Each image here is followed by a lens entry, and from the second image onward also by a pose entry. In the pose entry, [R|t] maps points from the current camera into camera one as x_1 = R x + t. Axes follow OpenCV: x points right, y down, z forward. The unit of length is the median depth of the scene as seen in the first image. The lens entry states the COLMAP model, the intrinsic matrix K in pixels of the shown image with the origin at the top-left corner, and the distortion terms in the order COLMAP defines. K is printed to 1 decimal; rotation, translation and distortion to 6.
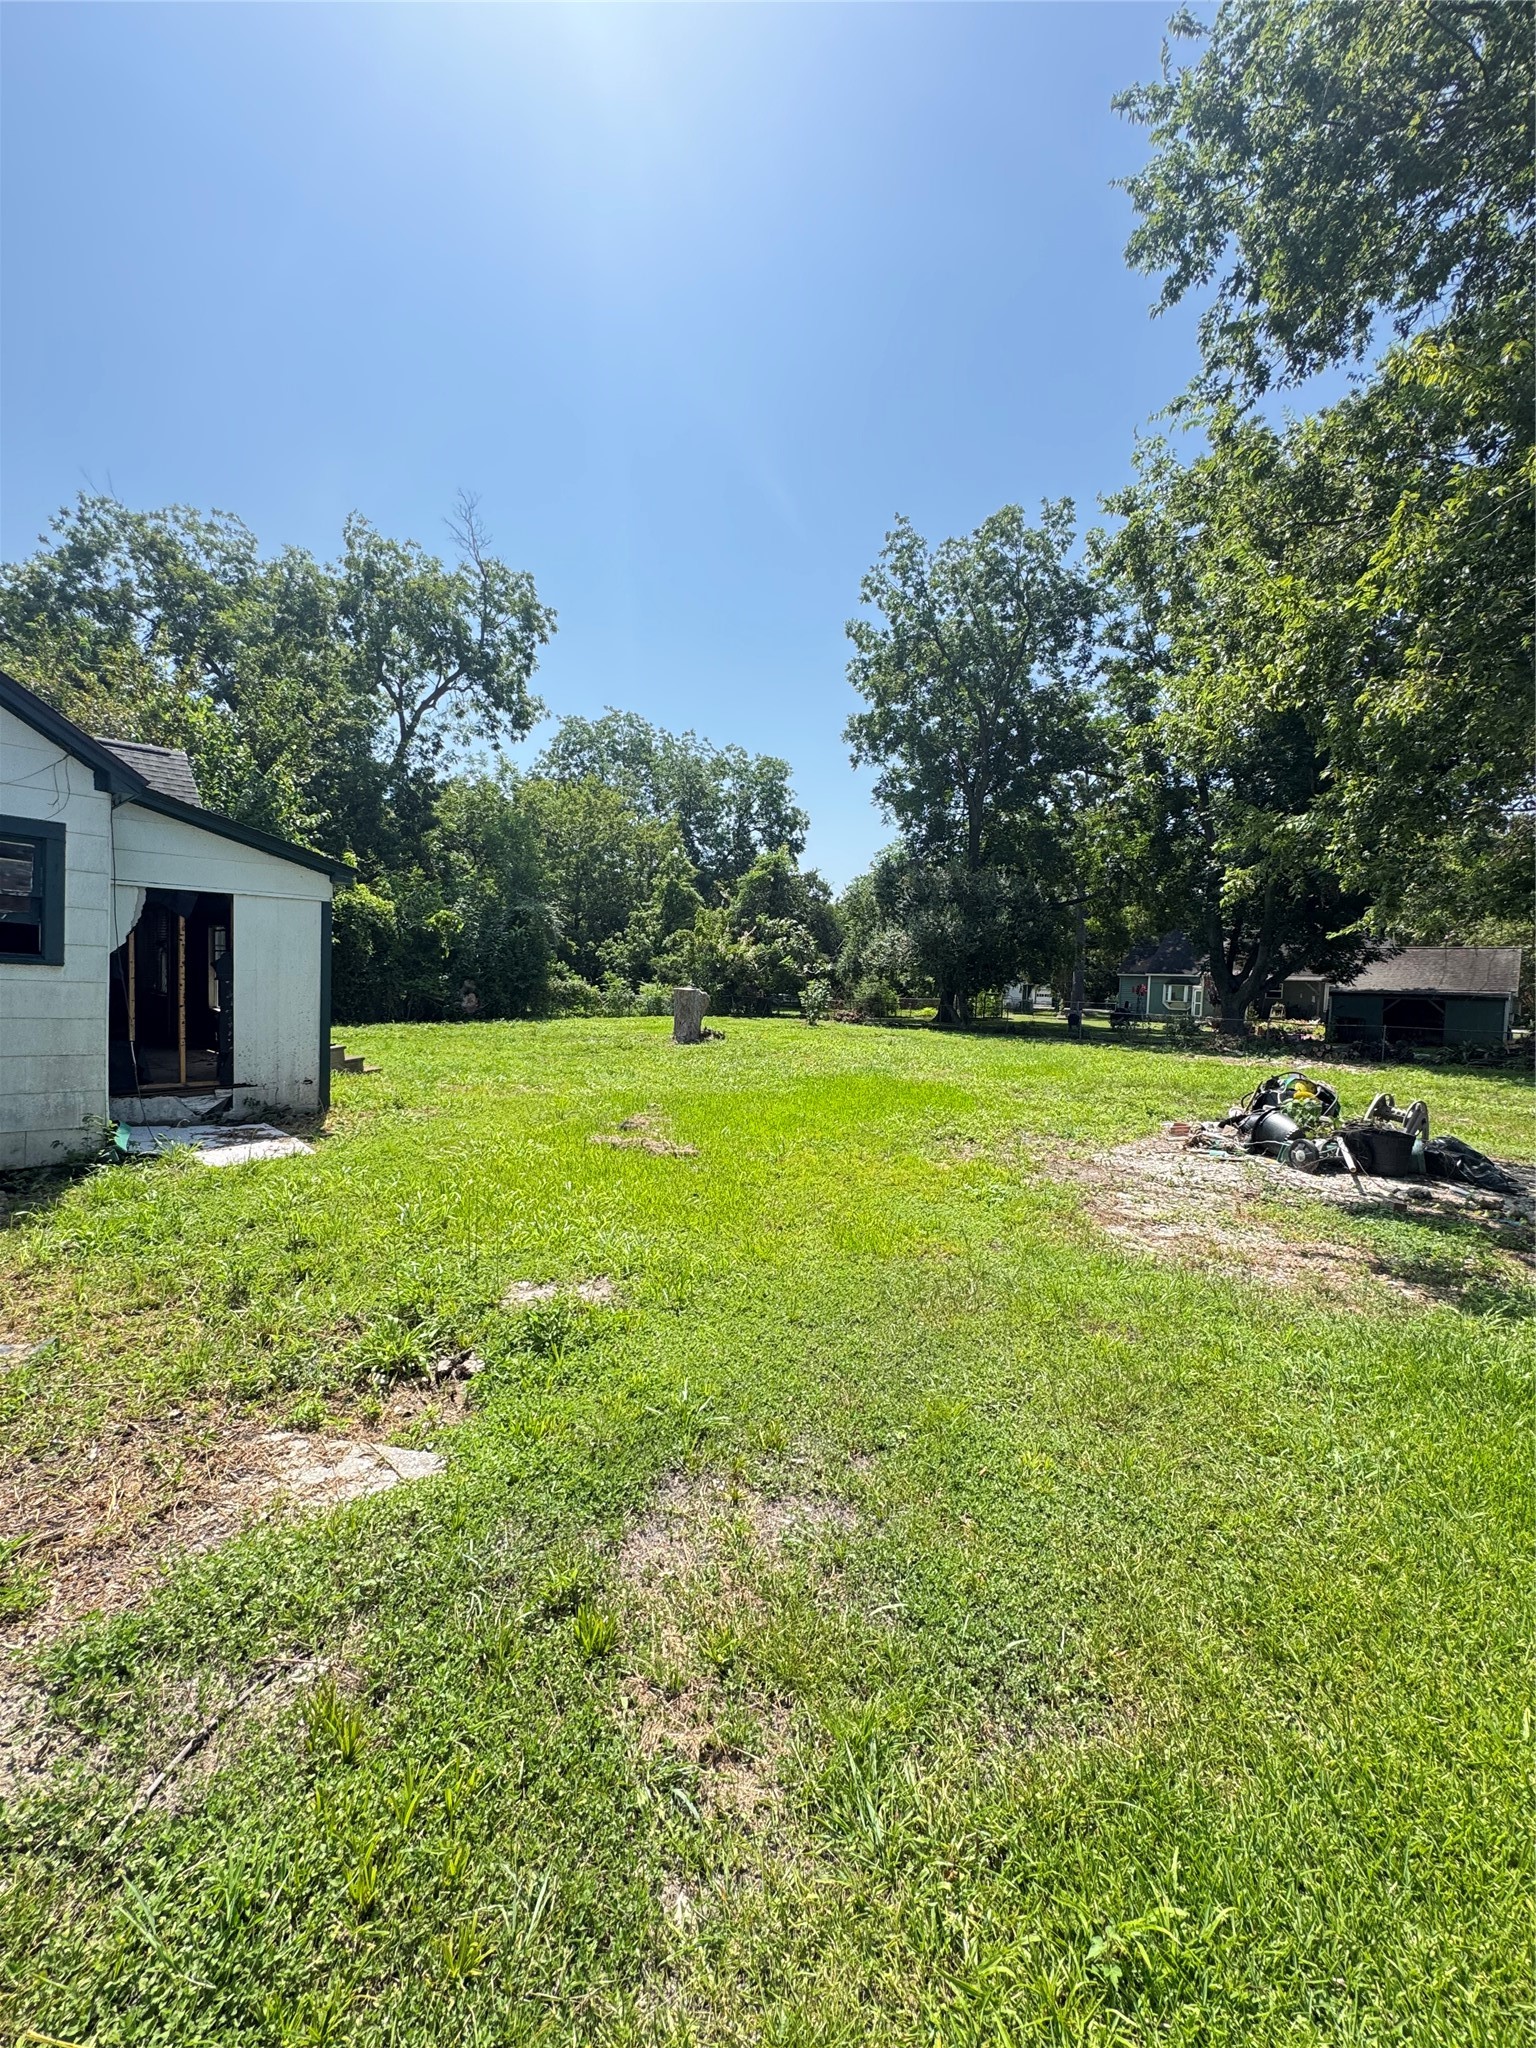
lens RADIAL K [[818.6, 0, 771.5], [0, 818.6, 1025.5], [0, 0, 1]] dist [-0.003115, 0.000539]
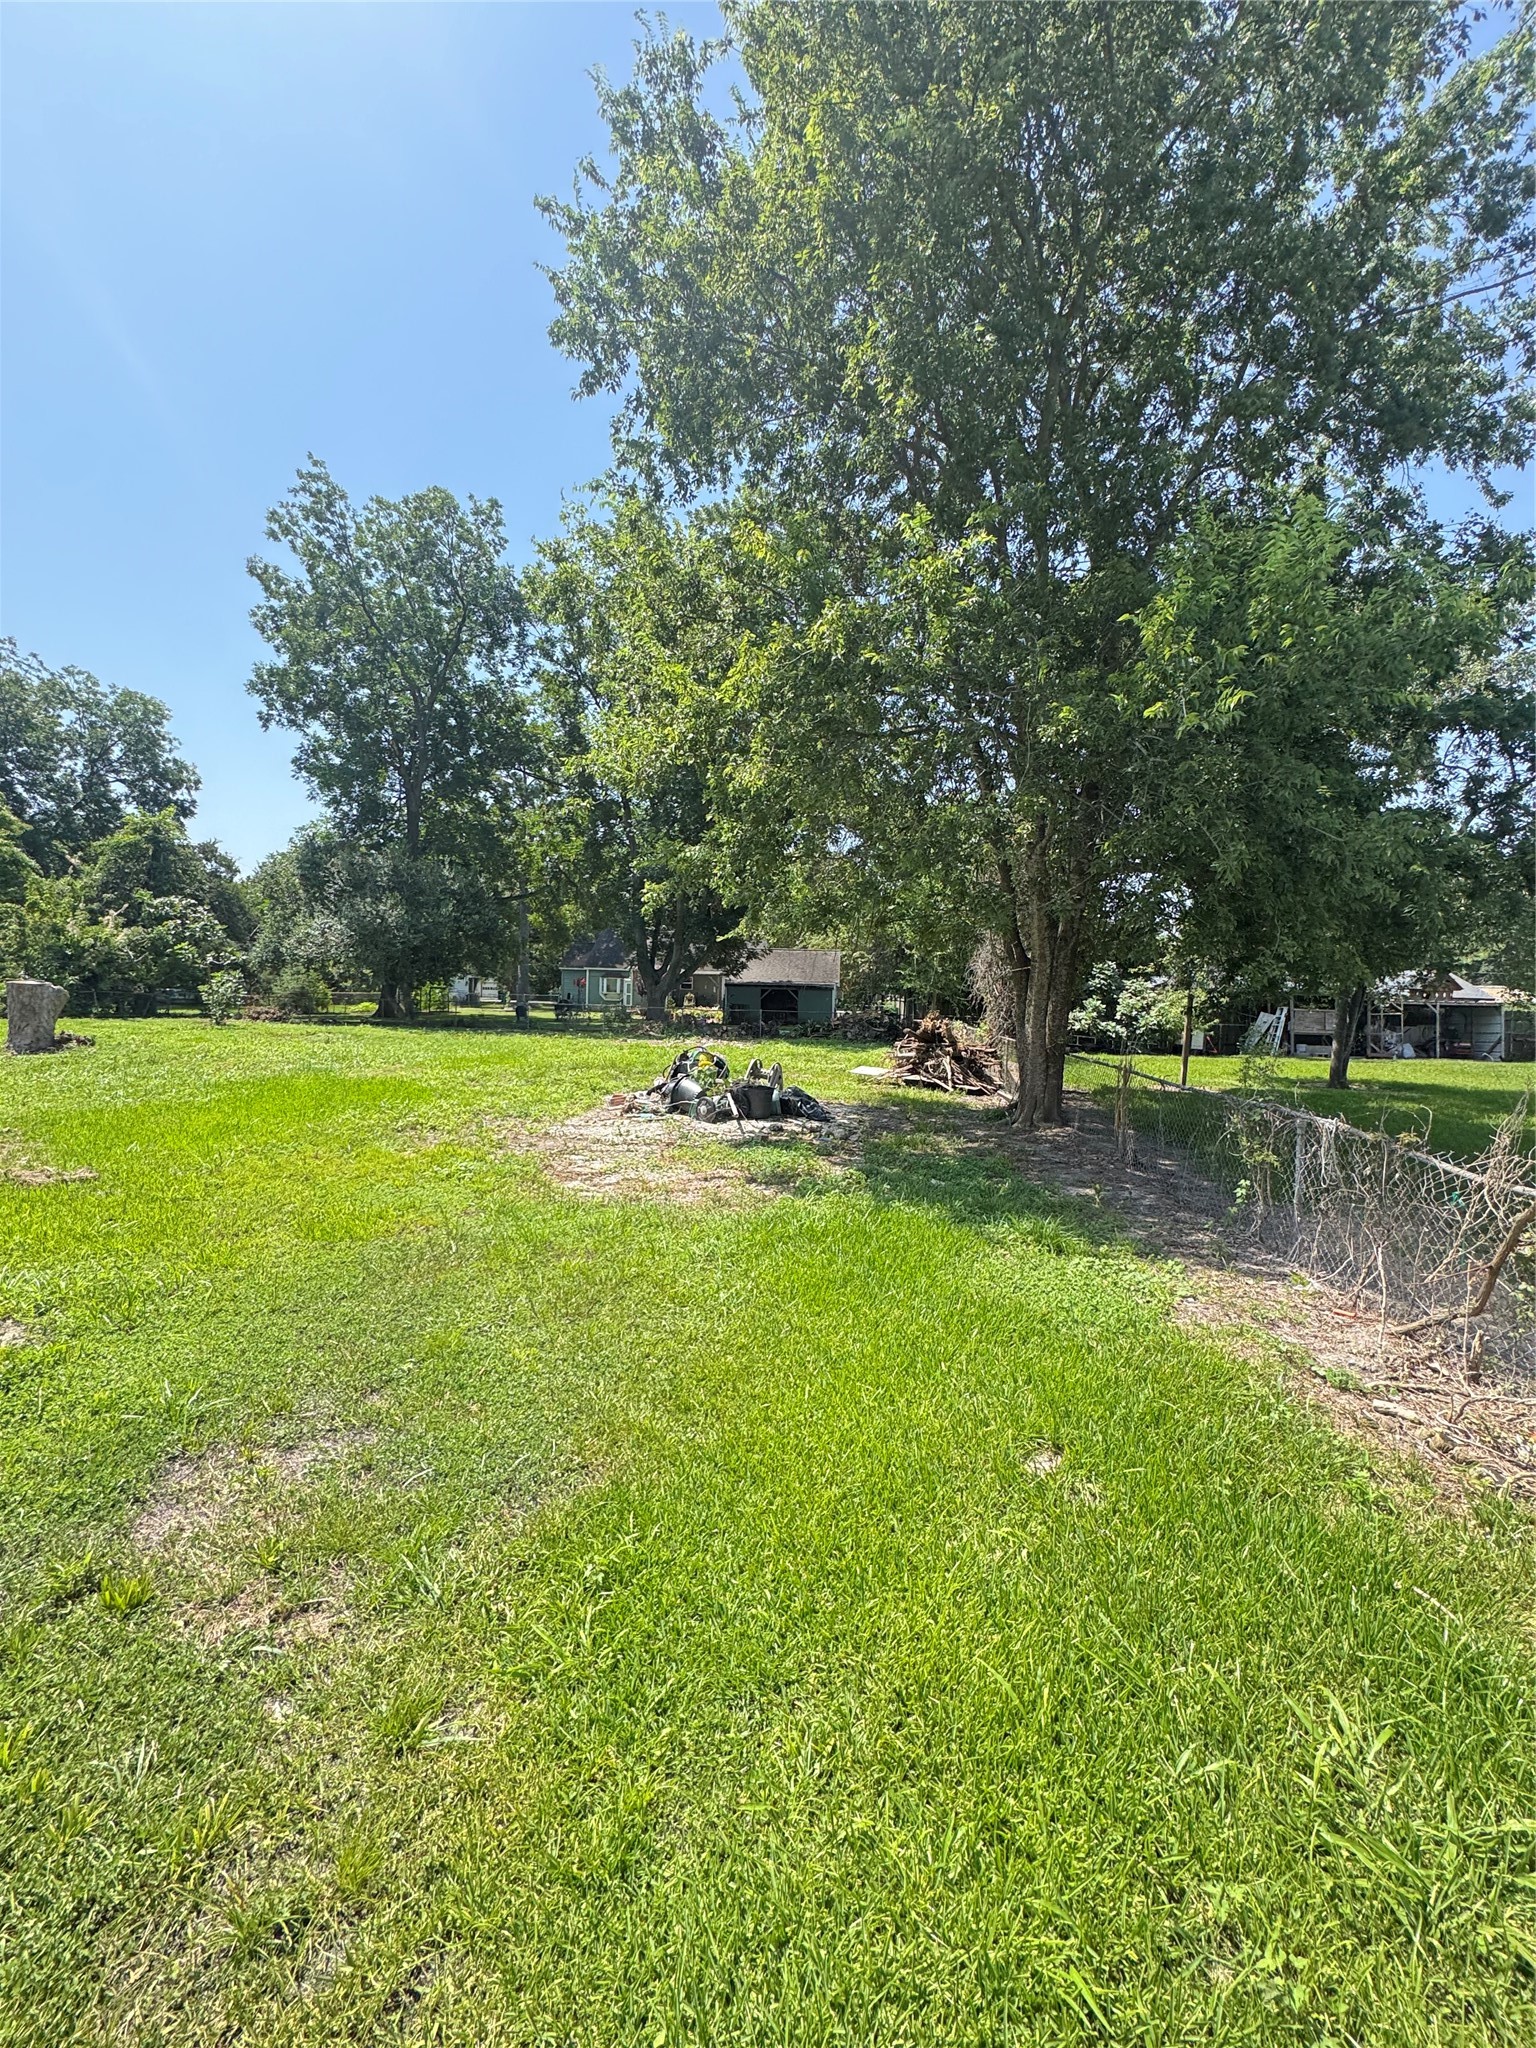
lens RADIAL K [[818.6, 0, 773.4], [0, 818.6, 1029.0], [0, 0, 1]] dist [-0.003115, 0.000539]
pose [[0.792864, -0.037303, 0.608256, -0.050645], [0.029473, 0.999304, 0.022867, 0.006188], [-0.608686, -0.000203, 0.793411, -0.100338]]
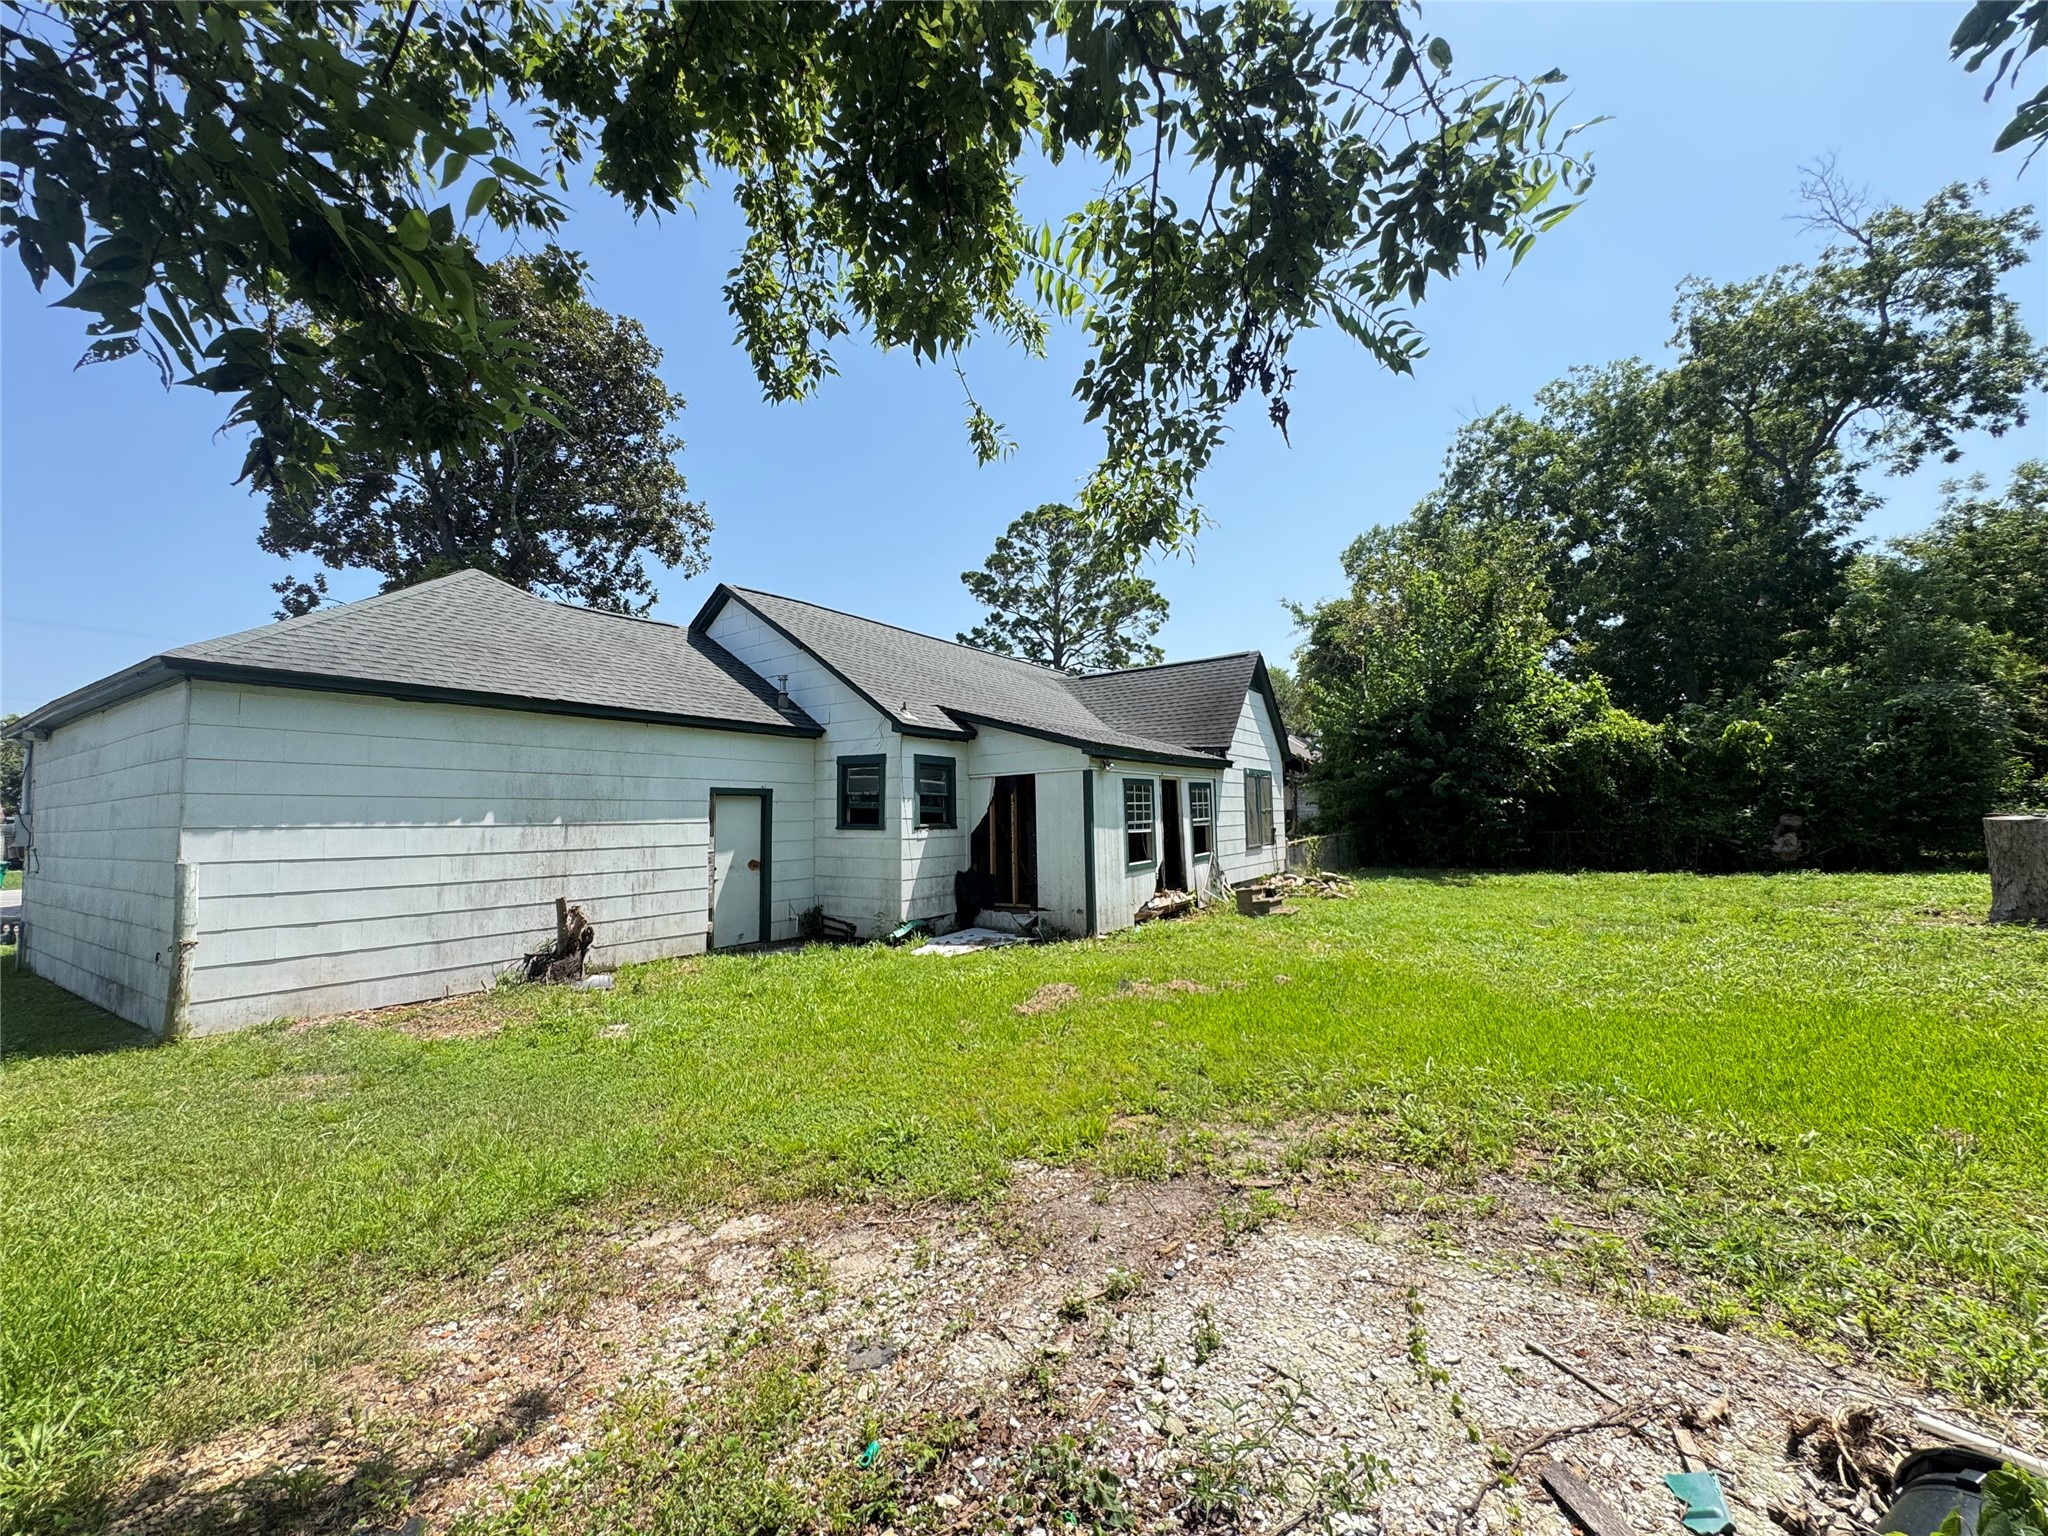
lens RADIAL K [[818.6, 0, 1016.5], [0, 818.6, 757.3], [0, 0, 1]] dist [-0.003115, 0.000539]
pose [[0.152855, -0.112439, -0.981831, 0.862505], [-0.024800, 0.992757, -0.117551, -0.021604], [0.987937, 0.042317, 0.148960, 0.865462]]
